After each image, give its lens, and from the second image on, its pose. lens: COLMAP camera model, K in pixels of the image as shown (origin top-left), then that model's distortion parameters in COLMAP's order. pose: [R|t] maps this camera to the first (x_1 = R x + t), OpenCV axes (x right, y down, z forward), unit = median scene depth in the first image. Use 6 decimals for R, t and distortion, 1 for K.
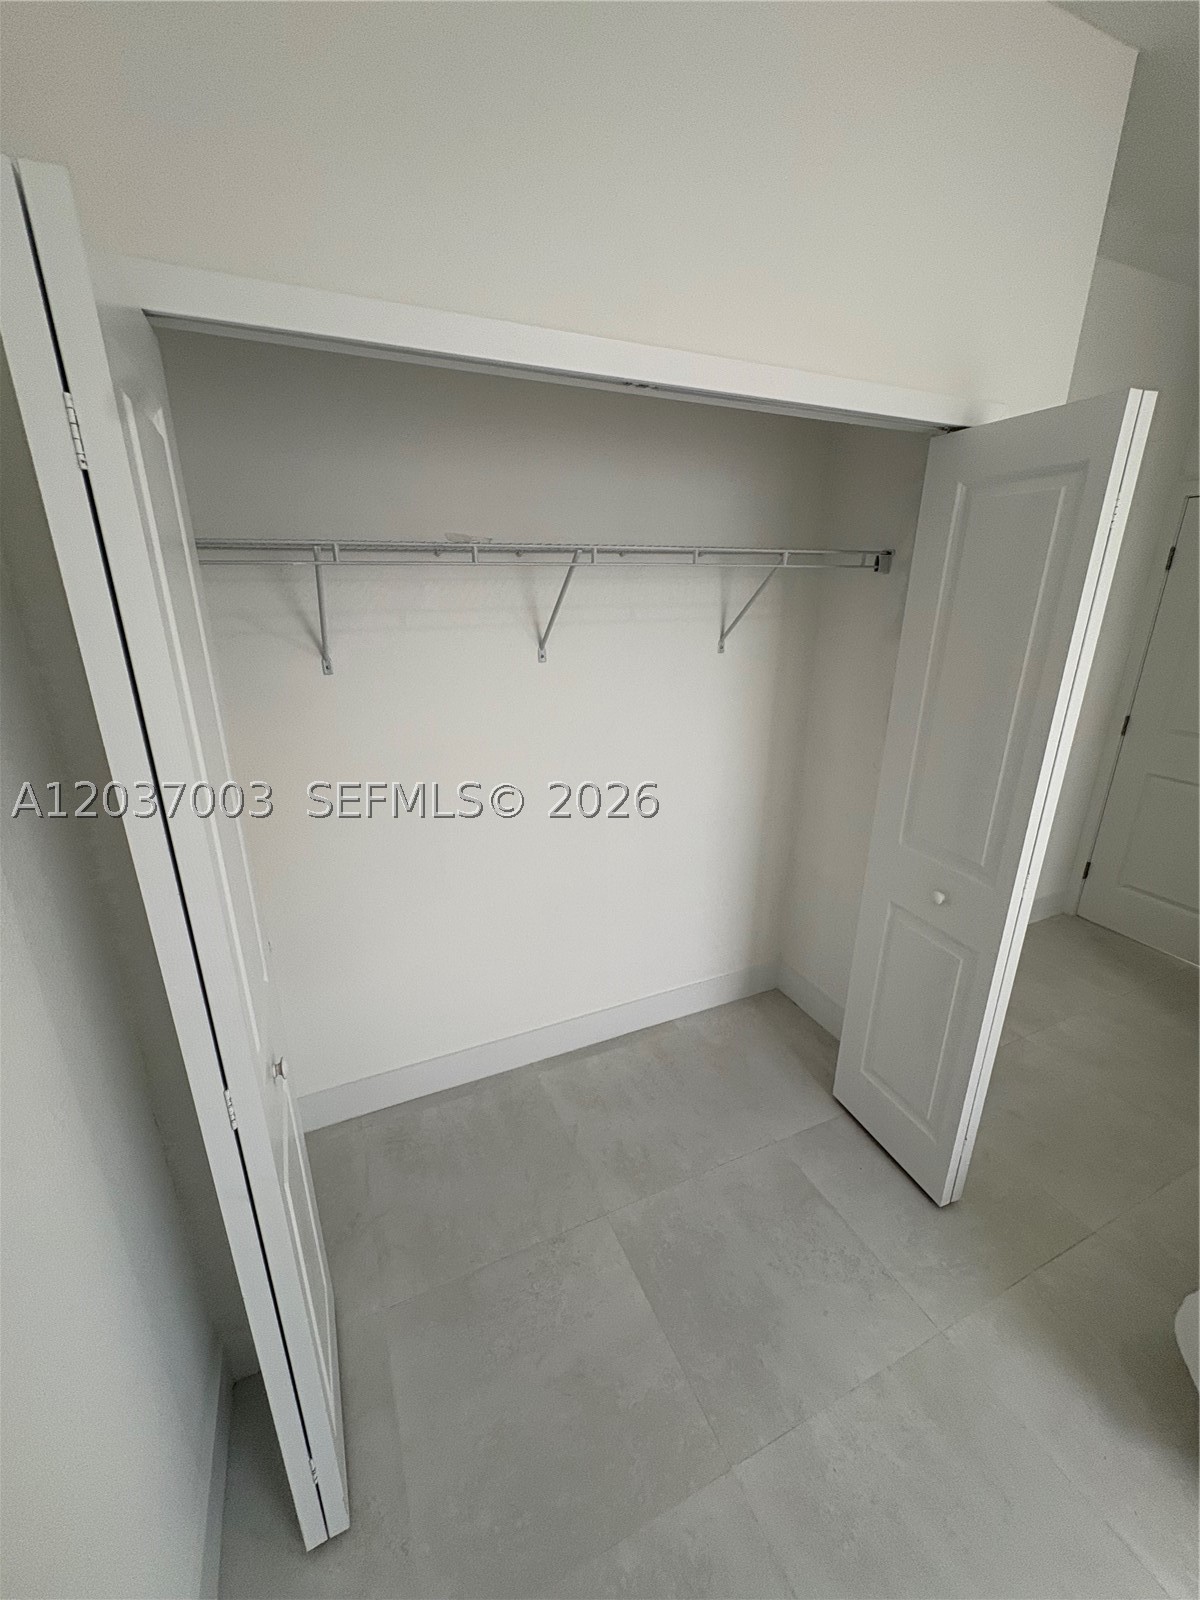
lens RADIAL K [[637.7, 0, 599.5], [0, 637.7, 800.3], [0, 0, 1]] dist [-0.000042, -0.000001]
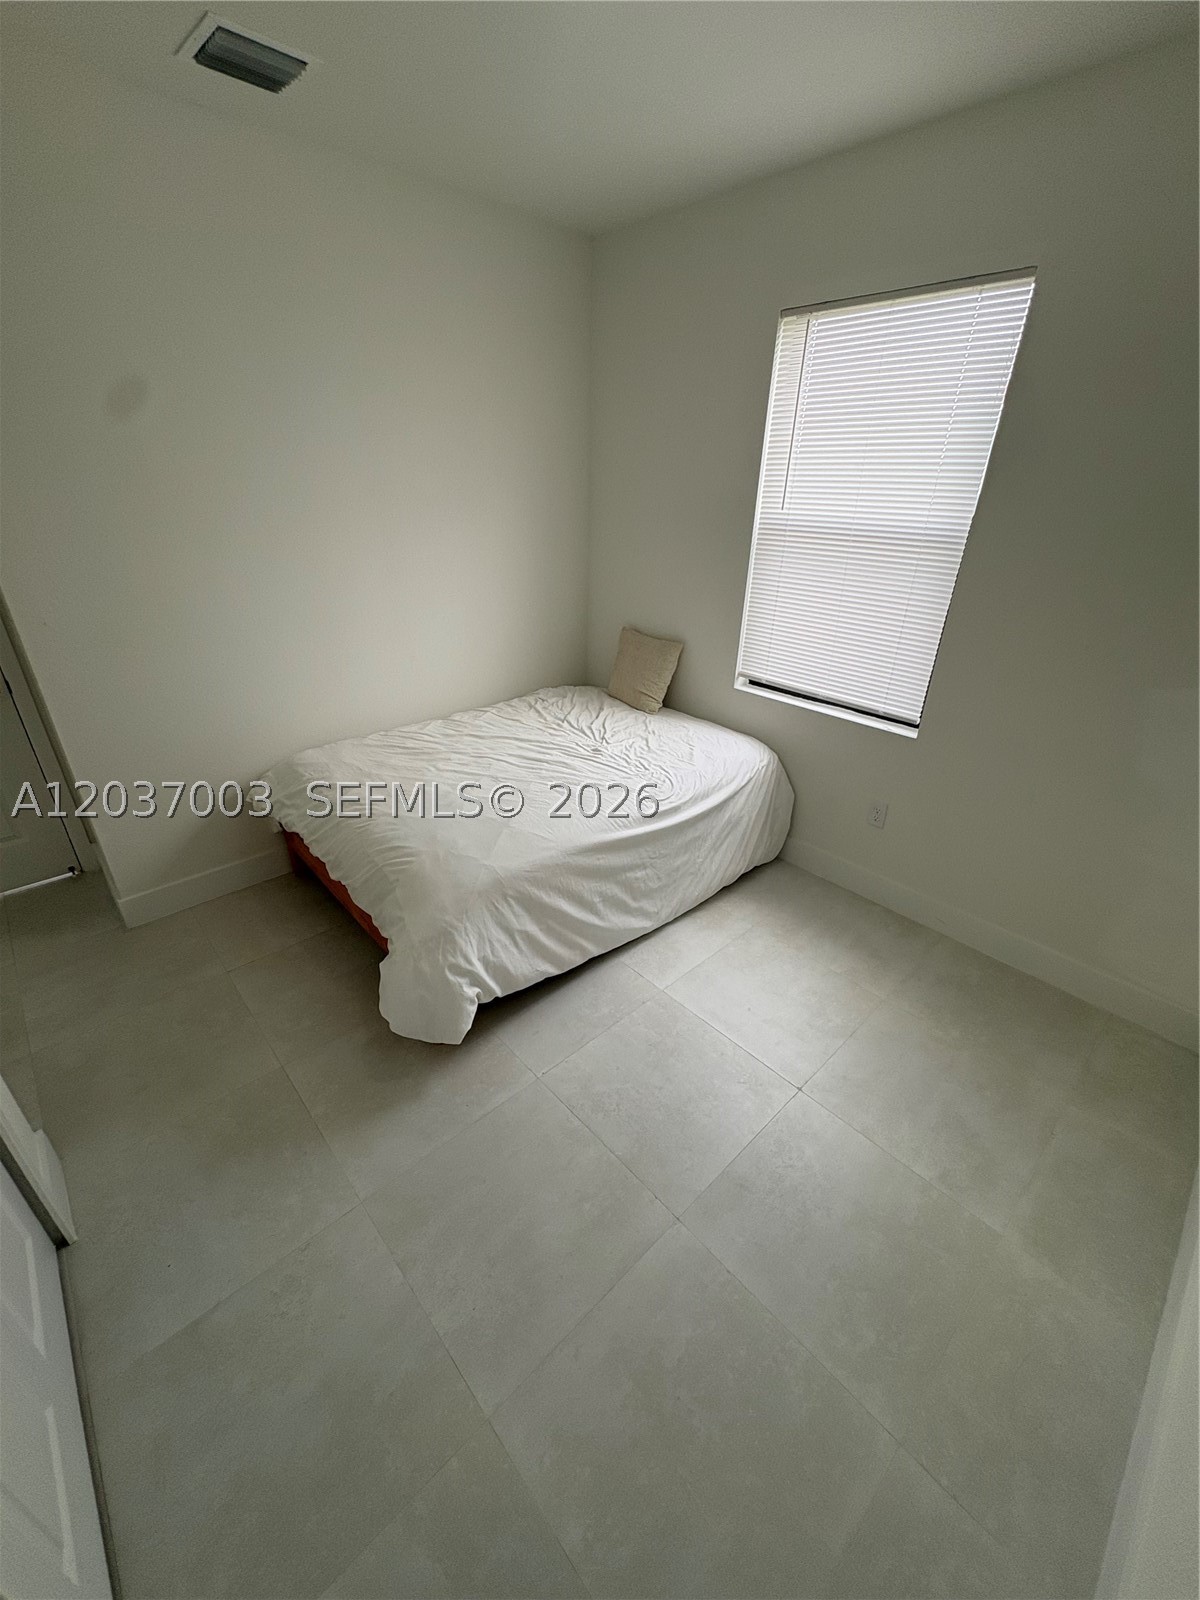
lens RADIAL K [[637.7, 0, 599.5], [0, 637.7, 800.3], [0, 0, 1]] dist [-0.000042, -0.000001]
pose [[-0.316871, -0.433297, 0.843710, -0.244517], [0.282706, 0.805968, 0.520090, -0.211473], [-0.905356, 0.403323, -0.132893, 0.480017]]
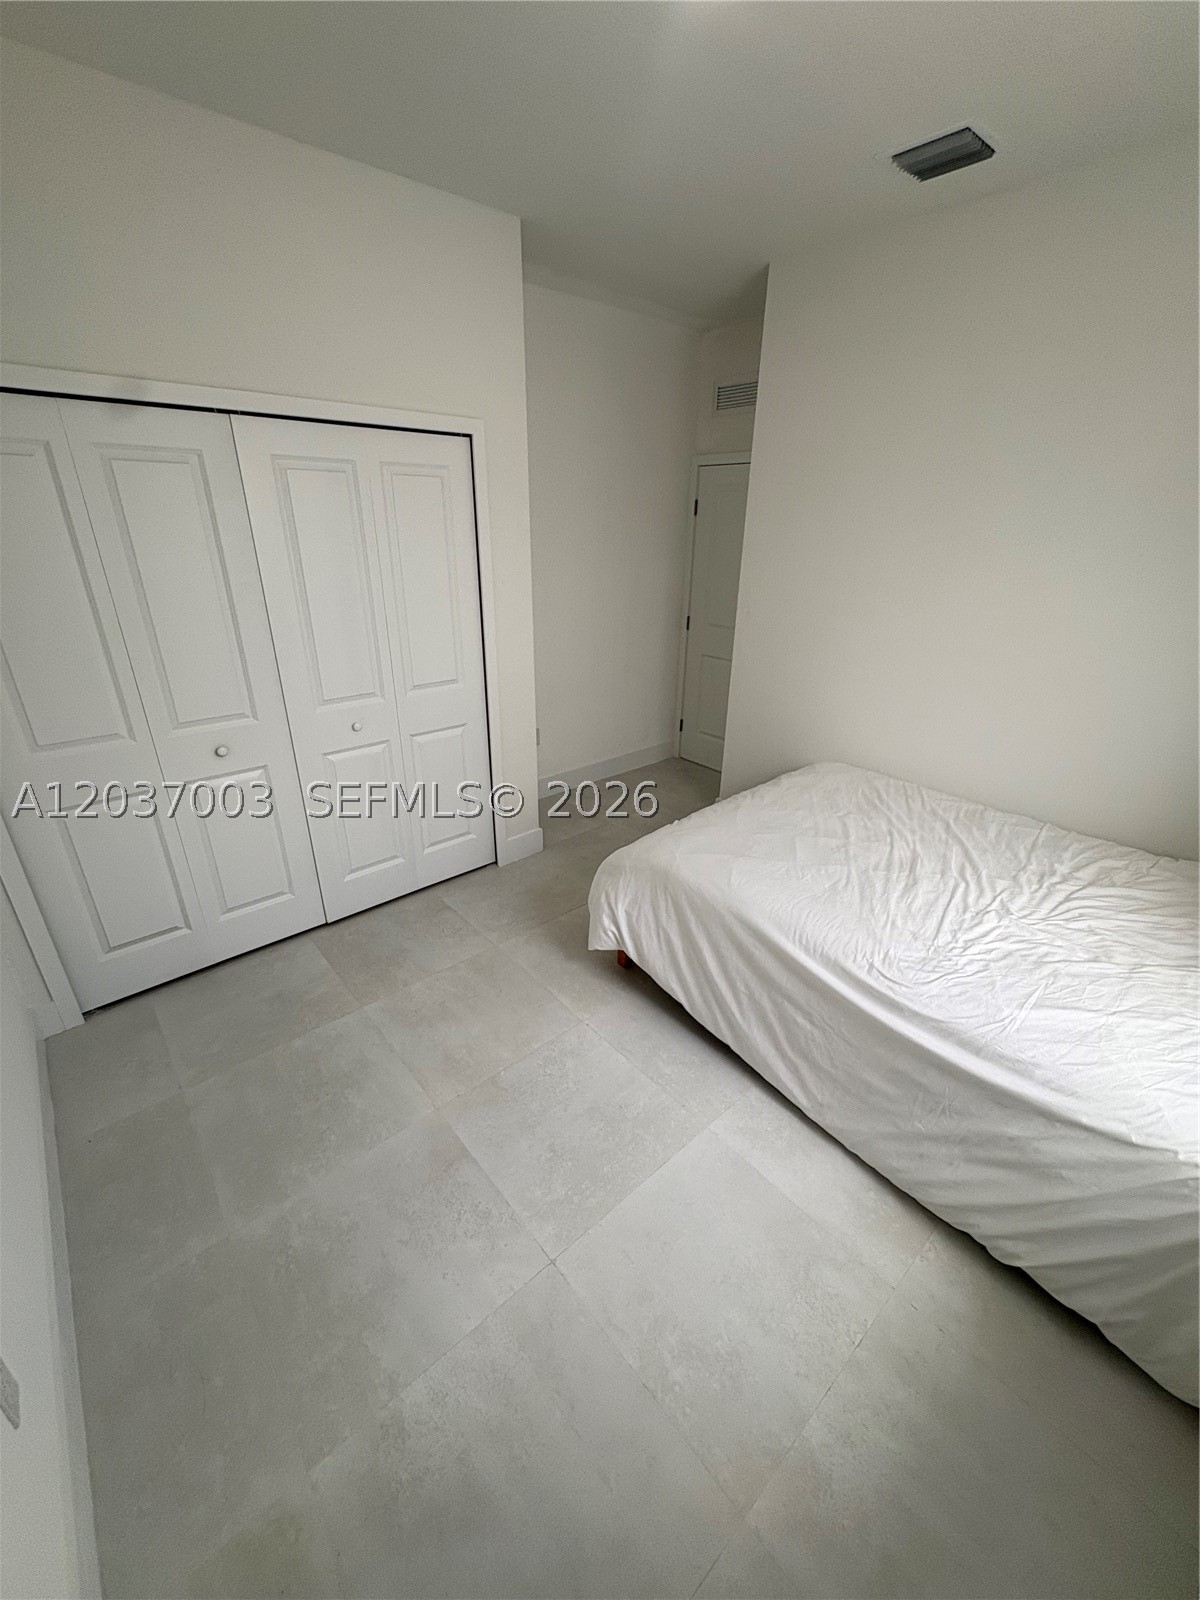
lens RADIAL K [[637.7, 0, 599.5], [0, 637.7, 800.3], [0, 0, 1]] dist [-0.000042, -0.000001]
pose [[0.957830, -0.106155, 0.267007, 0.375262], [0.080529, 0.991186, 0.105189, 0.245508], [-0.275820, -0.079252, 0.957937, -0.822620]]
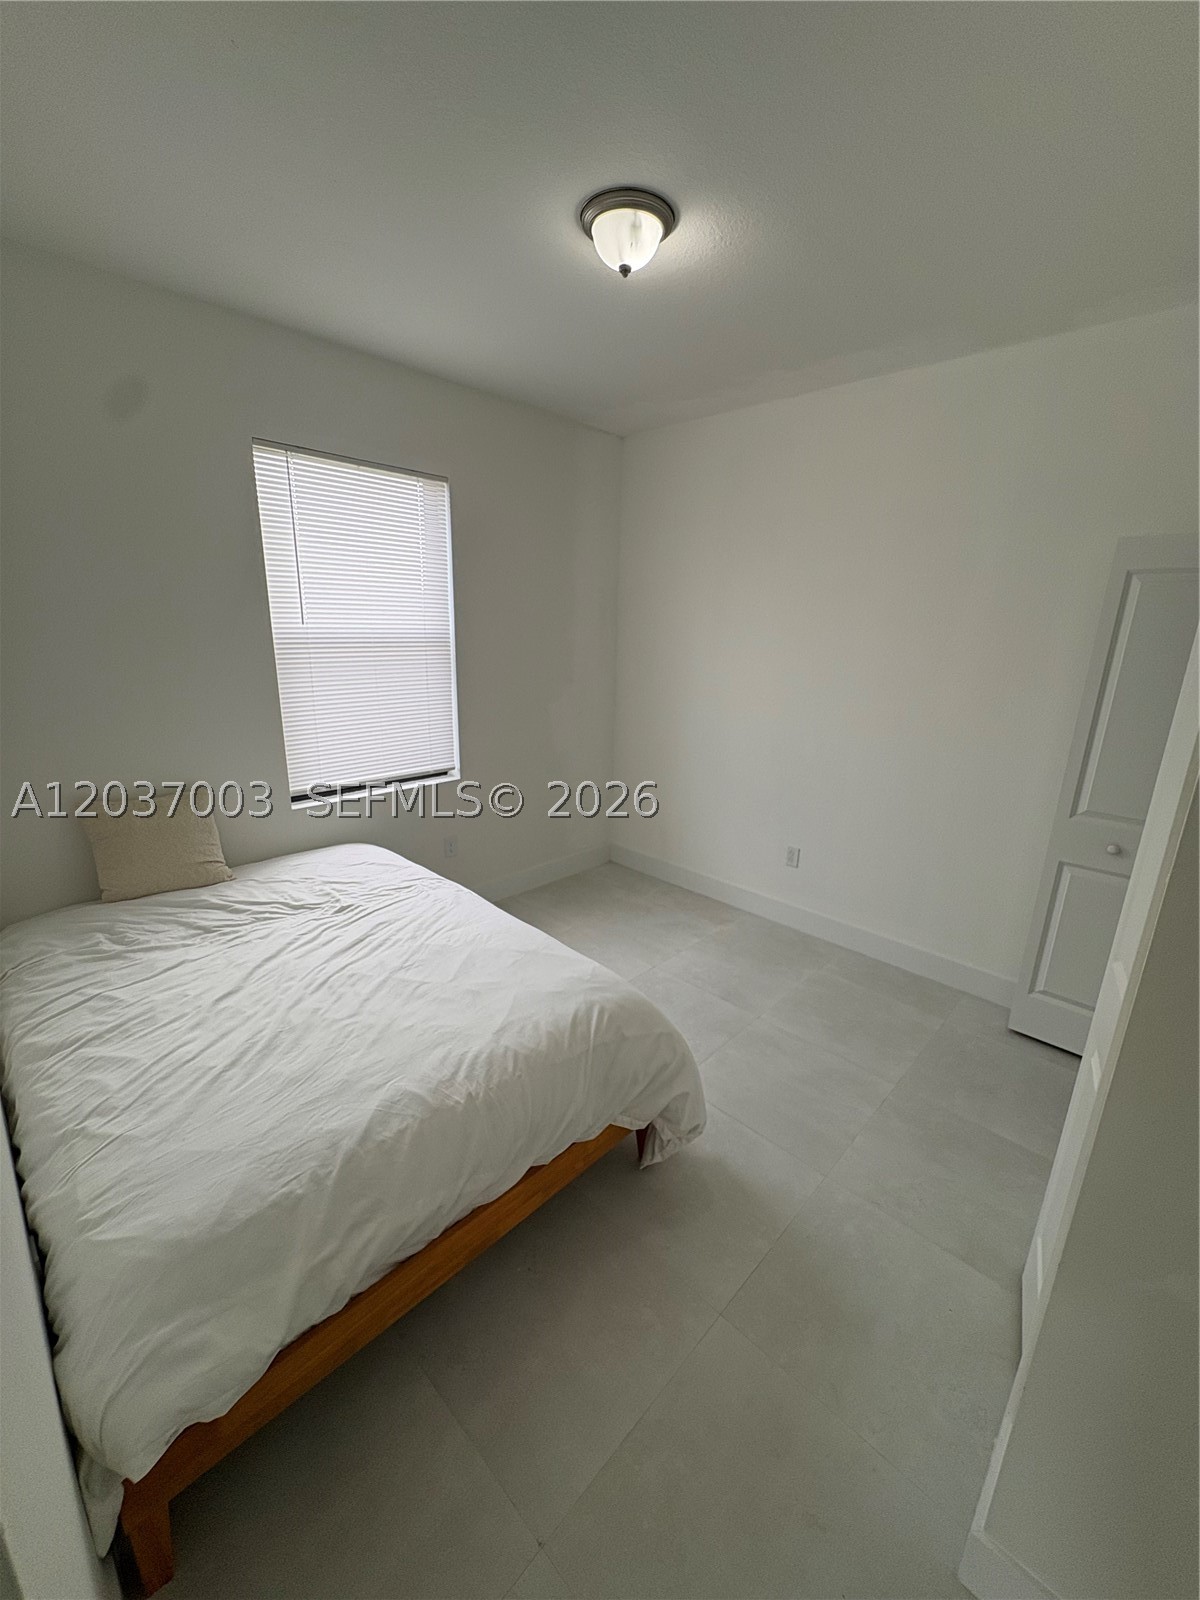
lens RADIAL K [[637.7, 0, 599.5], [0, 637.7, 800.3], [0, 0, 1]] dist [-0.000042, -0.000001]
pose [[-0.929877, 0.076299, -0.359872, 1.407321], [-0.141059, 0.829529, 0.540355, -0.486056], [0.339753, 0.553227, -0.760597, 1.424467]]
